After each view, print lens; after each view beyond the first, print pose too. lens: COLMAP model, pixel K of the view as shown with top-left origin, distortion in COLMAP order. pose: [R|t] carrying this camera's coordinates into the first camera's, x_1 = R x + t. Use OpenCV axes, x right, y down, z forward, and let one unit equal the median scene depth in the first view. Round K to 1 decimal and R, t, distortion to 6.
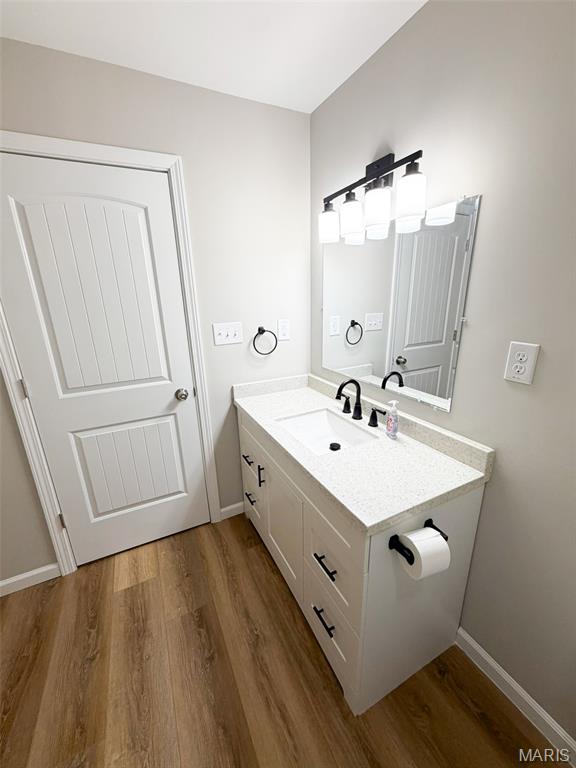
lens RADIAL K [[306.9, 0, 293.6], [0, 306.9, 385.1], [0, 0, 1]] dist [-0.000226, -0.000047]
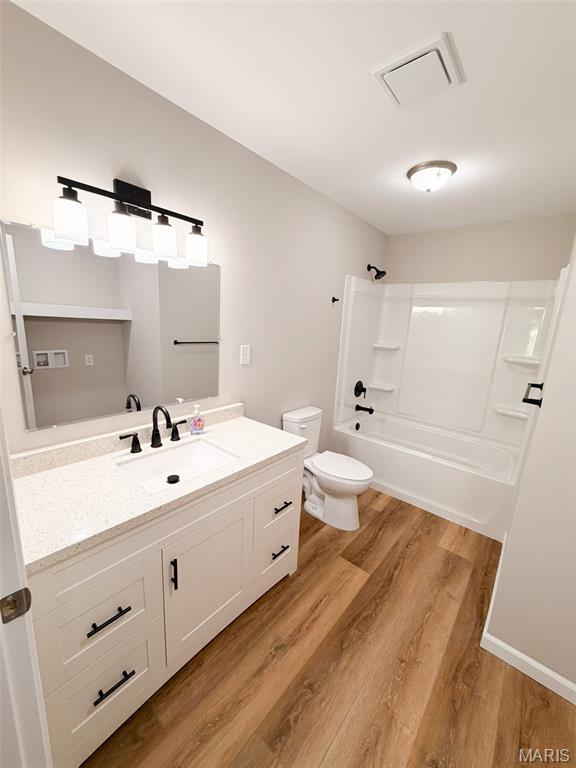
lens RADIAL K [[306.9, 0, 285.2], [0, 306.9, 384.8], [0, 0, 1]] dist [-0.000226, -0.000047]
pose [[-0.378035, -0.188646, 0.906368, -0.803500], [0.226041, 0.930581, 0.287965, -0.261918], [-0.897772, 0.313737, -0.309151, 0.911022]]
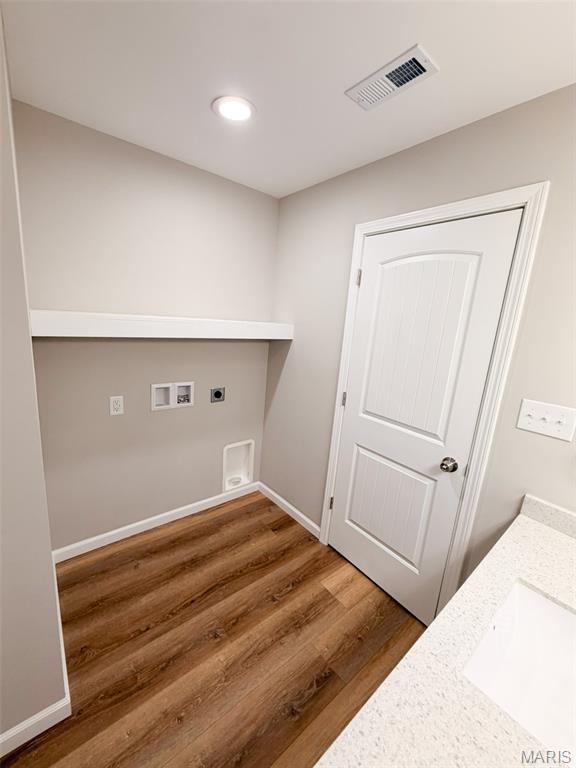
lens RADIAL K [[306.9, 0, 282.1], [0, 306.9, 383.0], [0, 0, 1]] dist [-0.000226, -0.000047]
pose [[0.200594, 0.248100, -0.947739, 0.318657], [-0.363054, 0.917346, 0.163301, -0.163914], [0.909920, 0.311323, 0.274088, 0.329307]]
